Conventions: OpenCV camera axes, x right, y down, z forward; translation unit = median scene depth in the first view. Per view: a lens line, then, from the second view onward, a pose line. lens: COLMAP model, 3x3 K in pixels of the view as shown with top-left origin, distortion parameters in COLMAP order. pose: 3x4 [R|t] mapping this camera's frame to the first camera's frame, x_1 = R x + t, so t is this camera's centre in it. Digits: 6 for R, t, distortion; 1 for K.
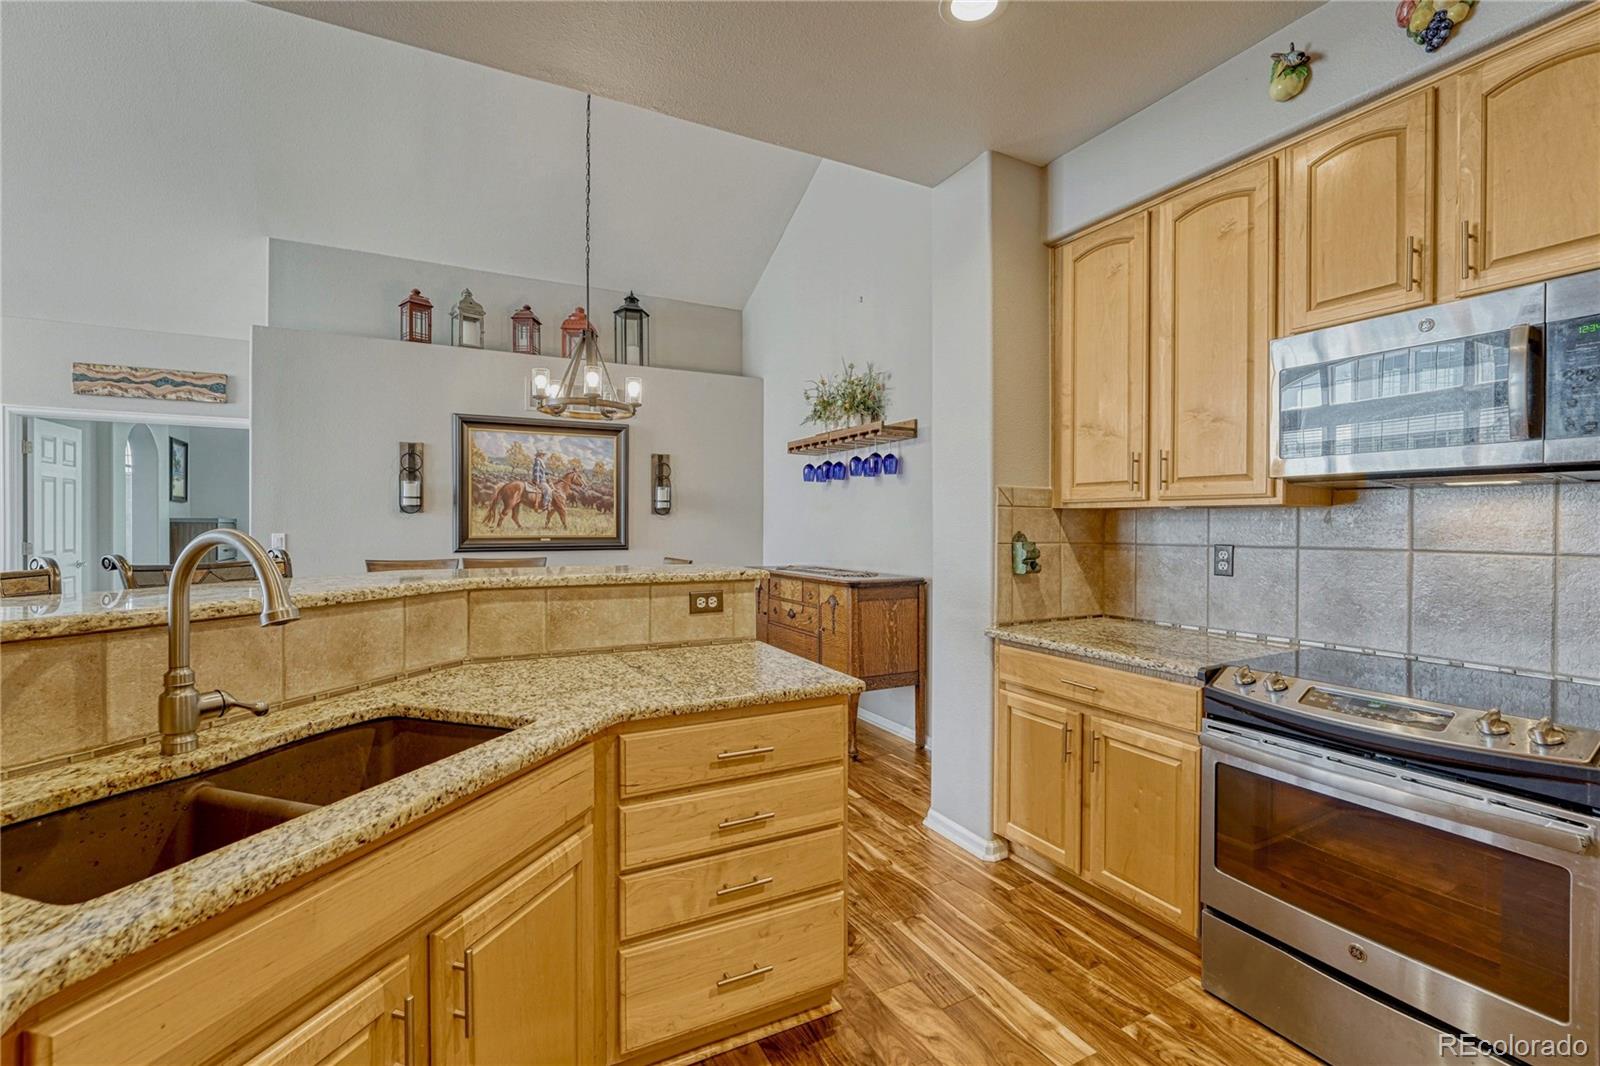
lens RADIAL K [[708.1, 0, 800.0], [0, 708.1, 533.0], [0, 0, 1]] dist [-0.000469, 0.000274]
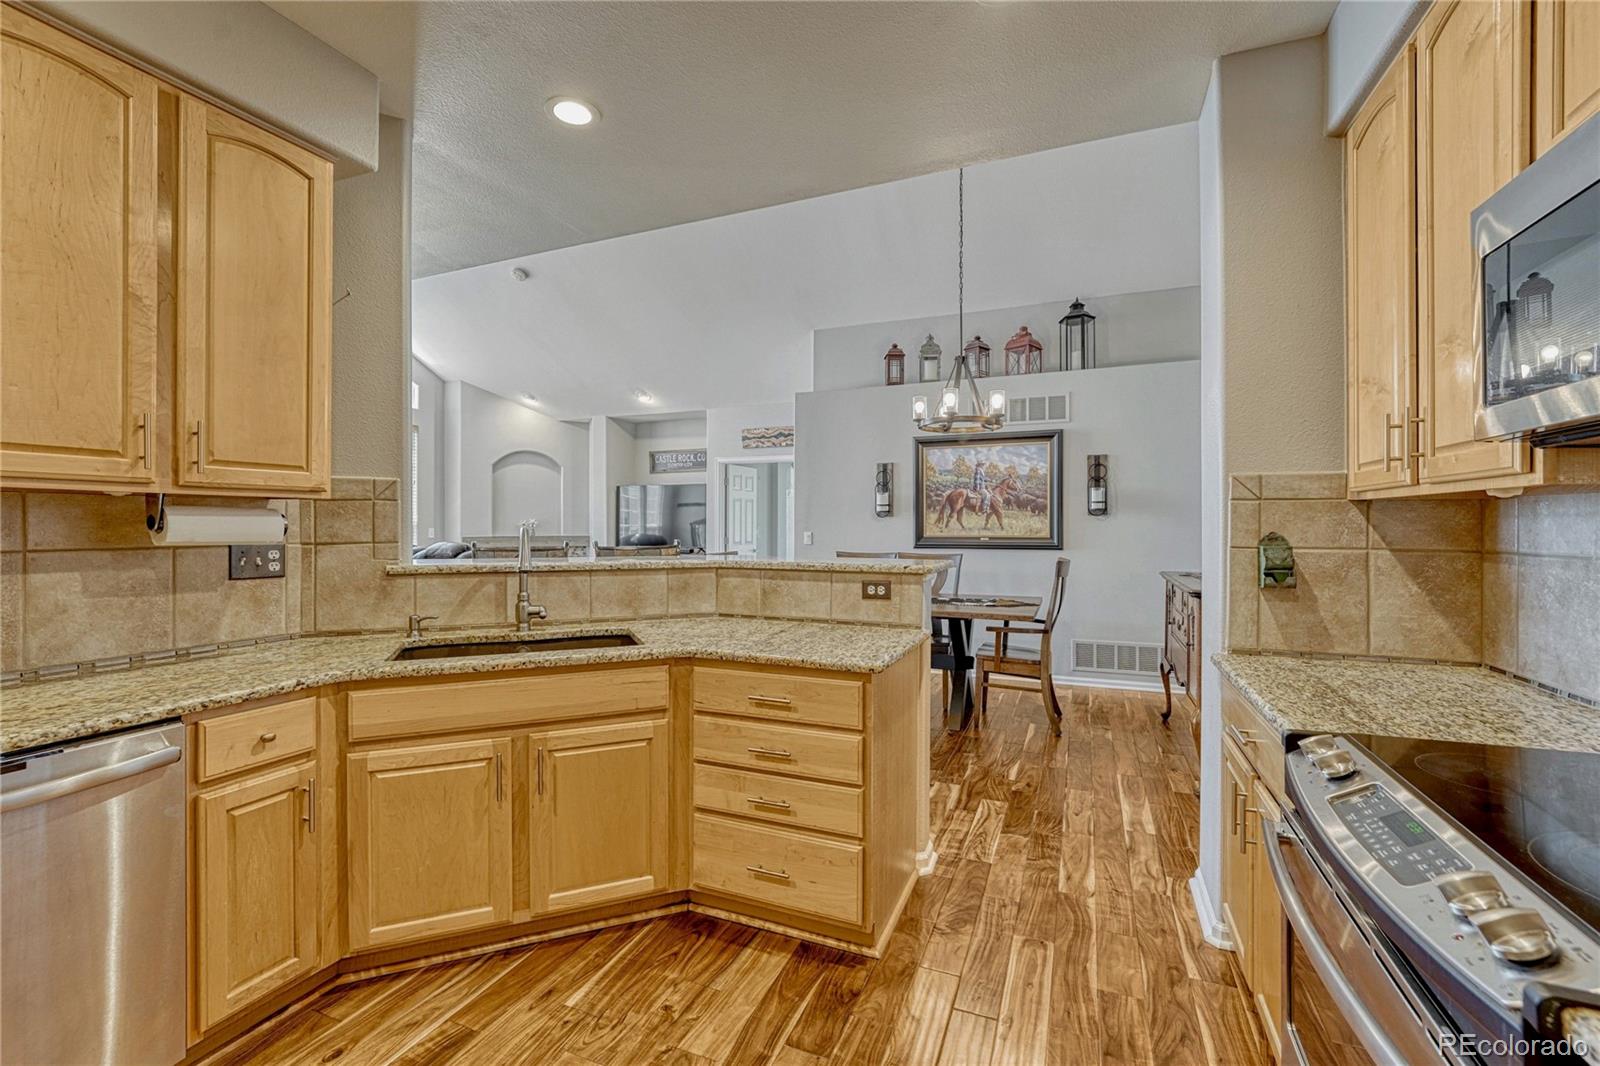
lens RADIAL K [[677.5, 0, 800.4], [0, 677.5, 526.6], [0, 0, 1]] dist [-0.002150, -0.000036]
pose [[0.640931, -0.001307, -0.767597, 0.360649], [-0.008102, 0.999931, -0.008468, 0.001346], [0.767555, 0.011646, 0.640877, 0.096943]]
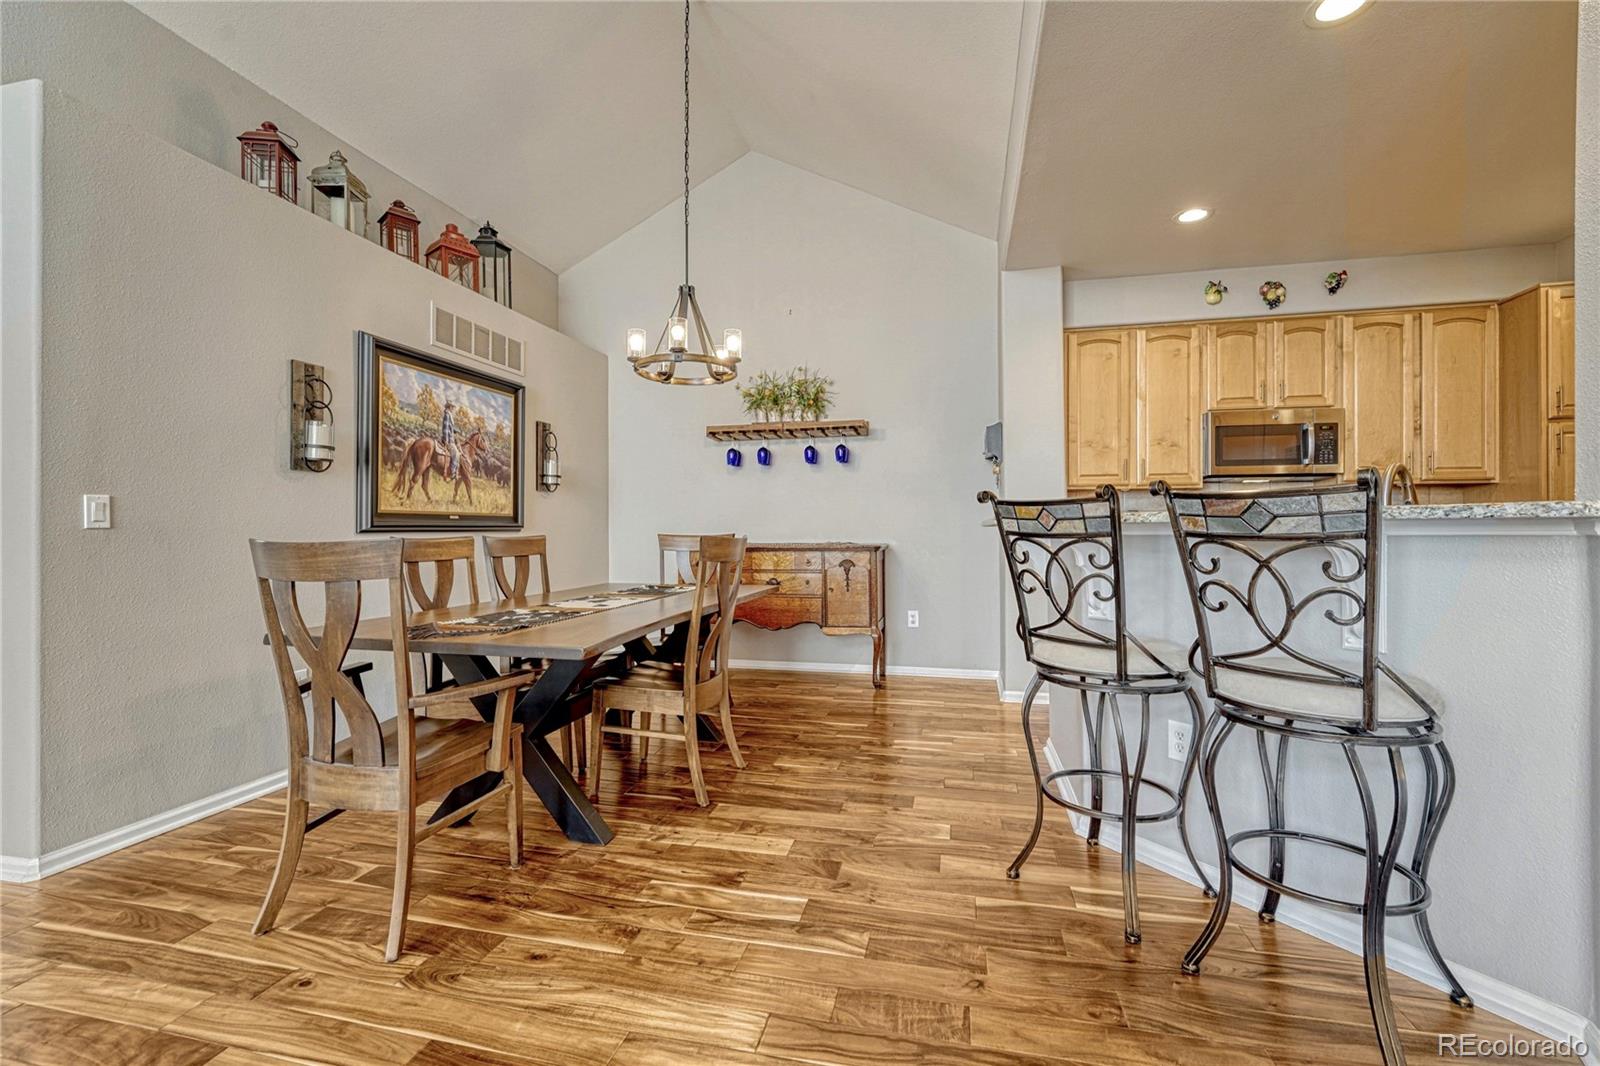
lens RADIAL K [[677.5, 0, 800.4], [0, 677.5, 526.6], [0, 0, 1]] dist [-0.002150, -0.000036]
pose [[0.651943, -0.001866, 0.758265, -0.849813], [0.014858, 0.999836, -0.010314, 0.041461], [-0.758122, 0.017990, 0.651864, 0.295856]]
